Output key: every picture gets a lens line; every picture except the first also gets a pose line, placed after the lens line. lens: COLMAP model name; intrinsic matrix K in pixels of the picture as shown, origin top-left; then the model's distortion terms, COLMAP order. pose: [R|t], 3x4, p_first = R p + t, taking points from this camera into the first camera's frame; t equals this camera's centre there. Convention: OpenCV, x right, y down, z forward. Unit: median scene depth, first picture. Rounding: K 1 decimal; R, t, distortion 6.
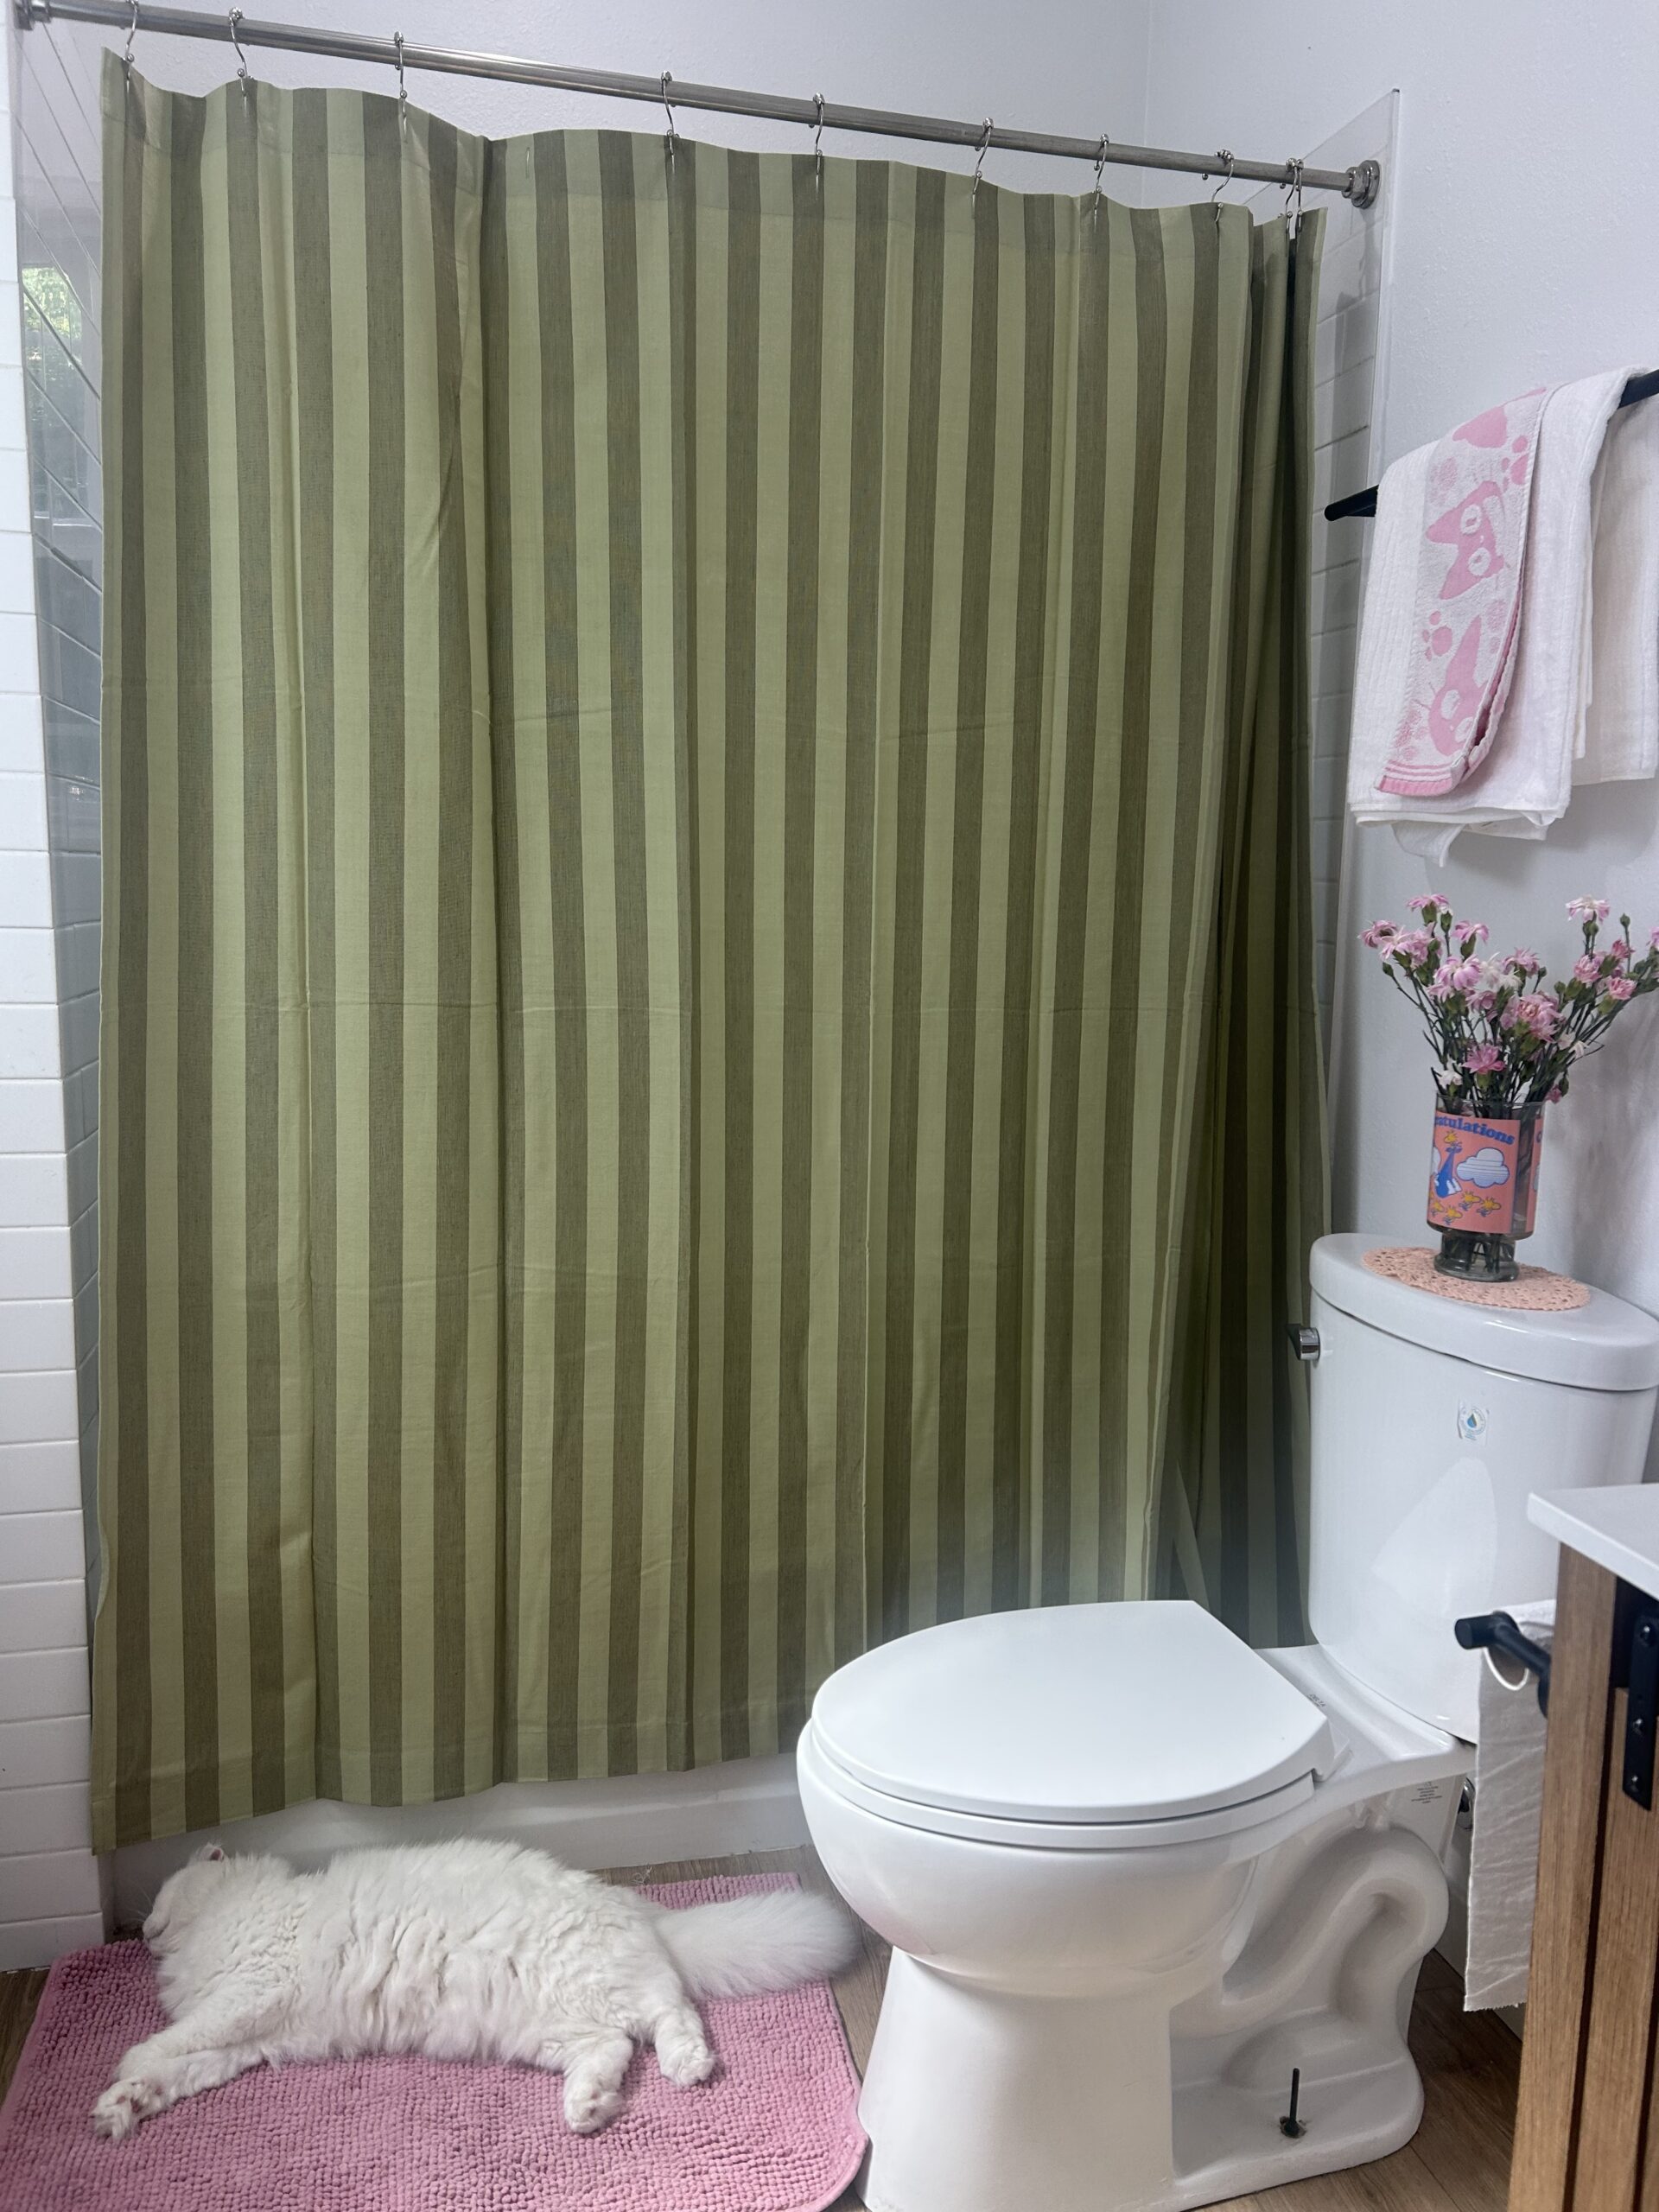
lens RADIAL K [[1681.5, 0, 846.6], [0, 1681.5, 1112.7], [0, 0, 1]] dist [0.013176, -0.021750]
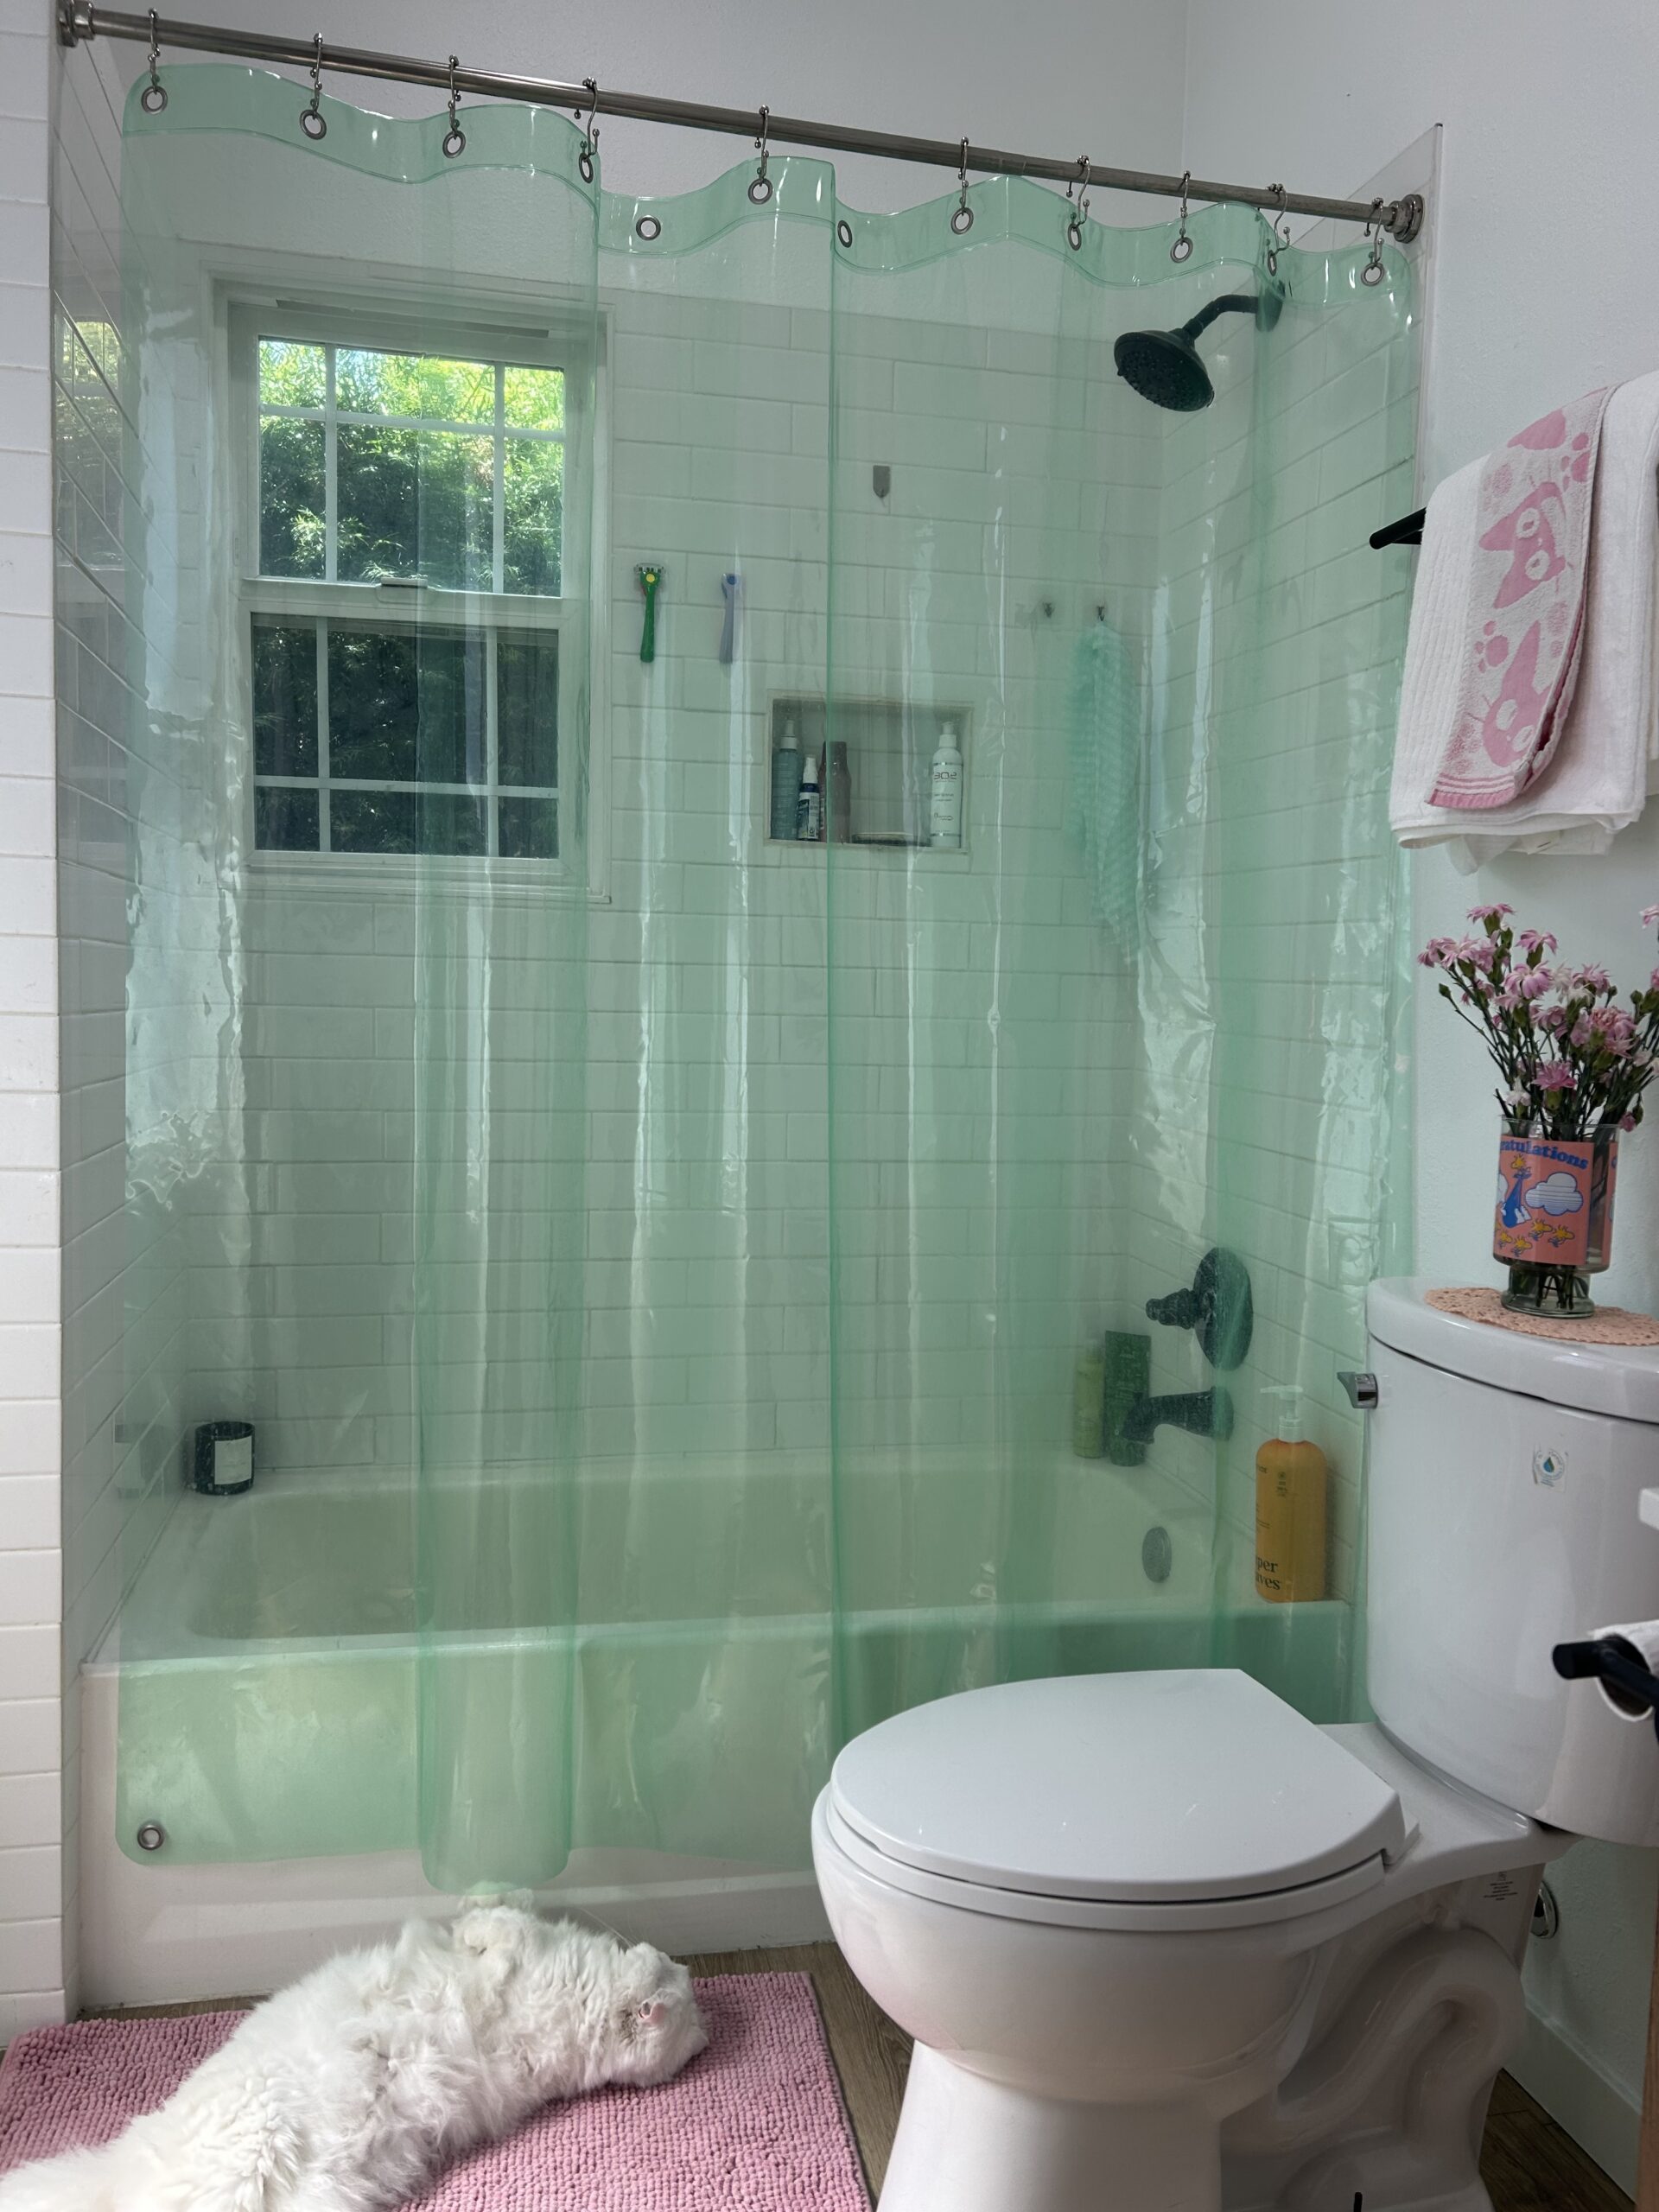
lens RADIAL K [[1681.5, 0, 821.8], [0, 1681.5, 1113.2], [0, 0, 1]] dist [0.013176, -0.021750]
pose [[0.999507, 0.011277, -0.029298, -0.000617], [-0.013290, 0.997497, -0.069454, 0.057049], [0.028442, 0.069809, 0.997155, 0.054529]]
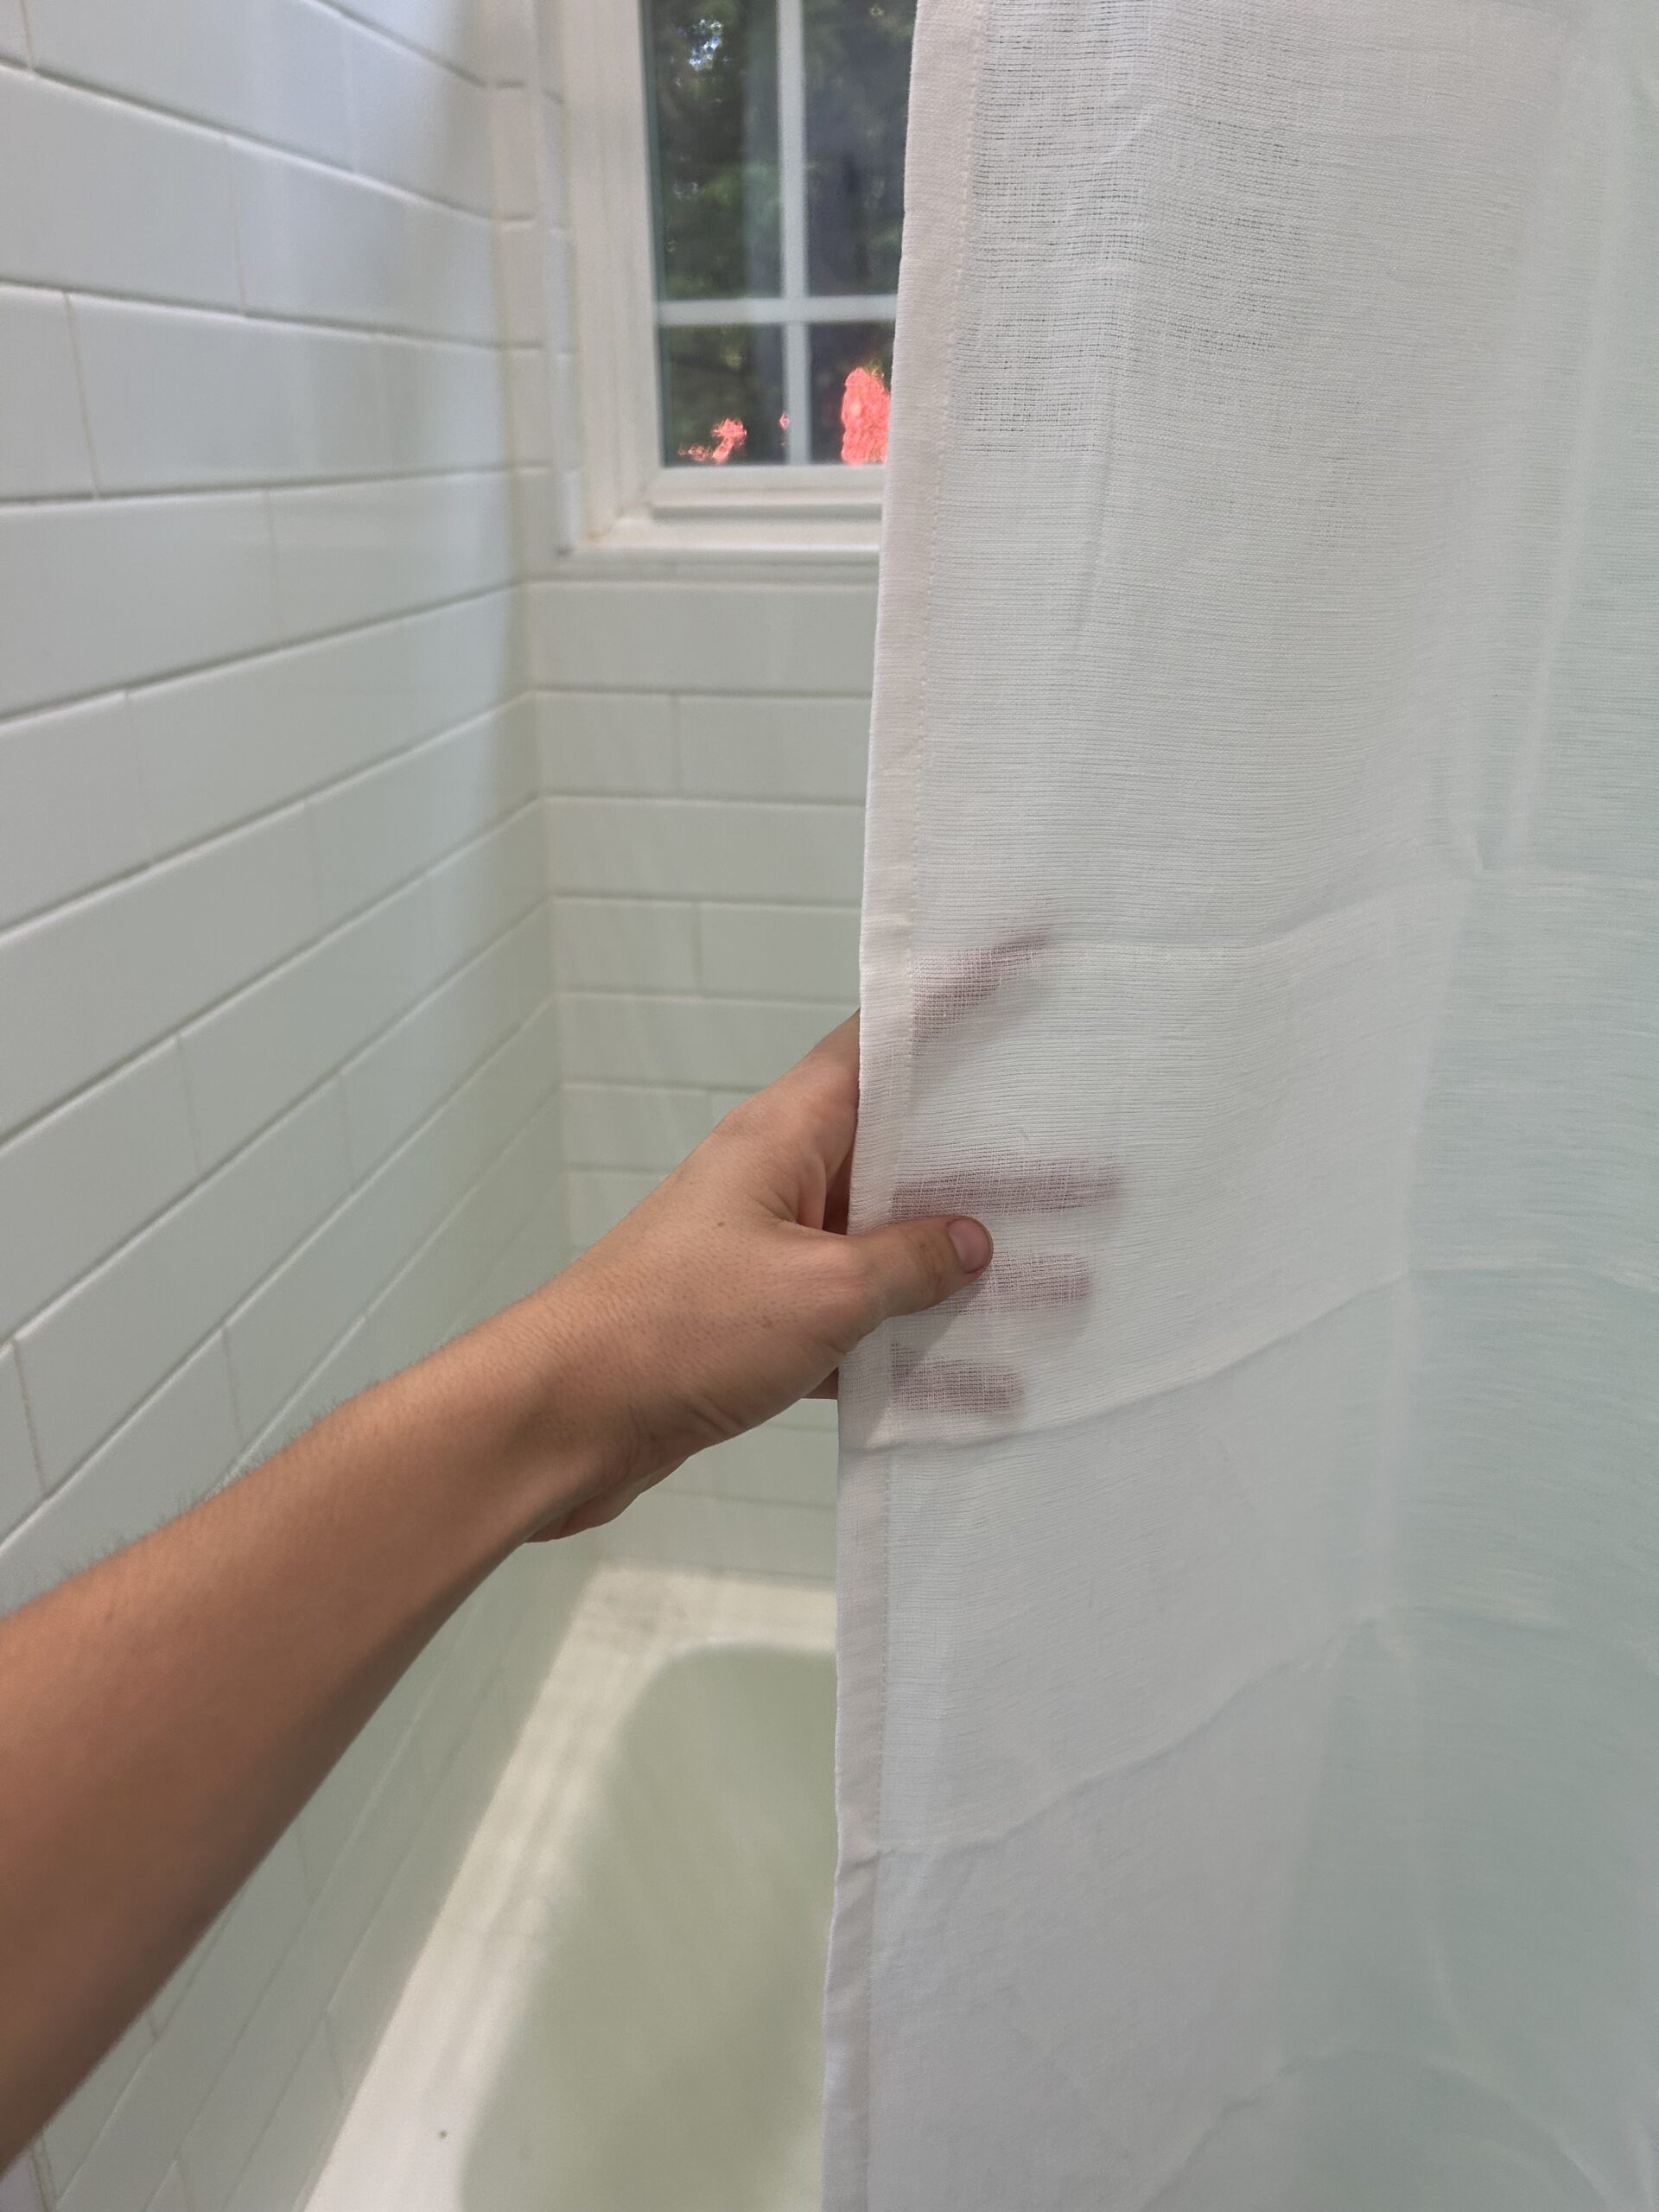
lens RADIAL K [[1685.4, 0, 809.0], [0, 1685.4, 1107.0], [0, 0, 1]] dist [0.005340, -0.006766]
pose [[0.917805, 0.128886, -0.375530, -0.188509], [-0.037358, 0.969681, 0.241500, -0.194760], [0.395271, -0.207621, 0.894793, 0.862201]]
